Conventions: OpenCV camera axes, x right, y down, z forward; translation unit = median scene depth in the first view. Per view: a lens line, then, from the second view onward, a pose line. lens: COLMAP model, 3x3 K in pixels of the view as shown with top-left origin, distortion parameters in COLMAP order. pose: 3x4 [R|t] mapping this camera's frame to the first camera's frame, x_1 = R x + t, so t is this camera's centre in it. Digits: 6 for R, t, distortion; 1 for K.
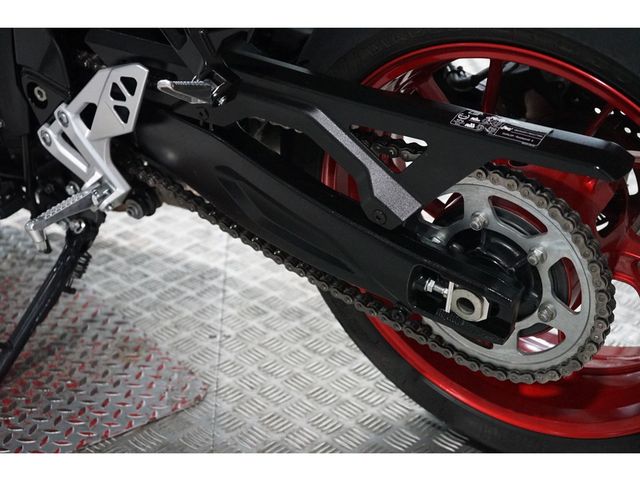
lens RADIAL K [[1096.6, 0, 319.0], [0, 1096.6, 242.1], [0, 0, 1]] dist [-0.032740, 0.000000]
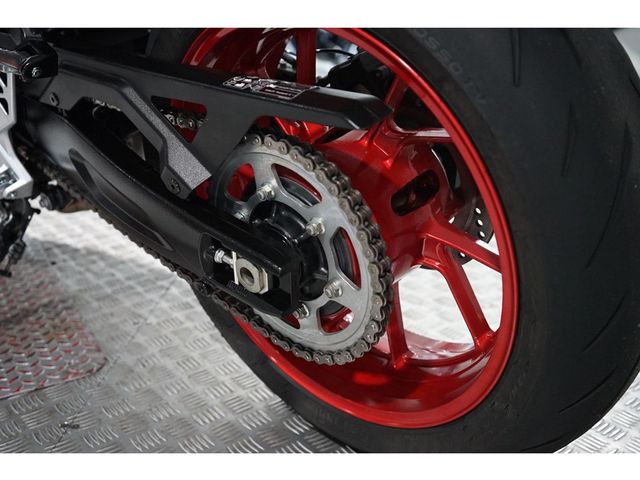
lens RADIAL K [[730.7, 0, 321.9], [0, 730.7, 235.8], [0, 0, 1]] dist [-0.006079, 0.000000]
pose [[0.991755, 0.038807, -0.122134, 0.273849], [-0.049728, 0.994907, -0.087672, 0.074795], [0.118110, 0.093023, 0.988634, 0.350653]]
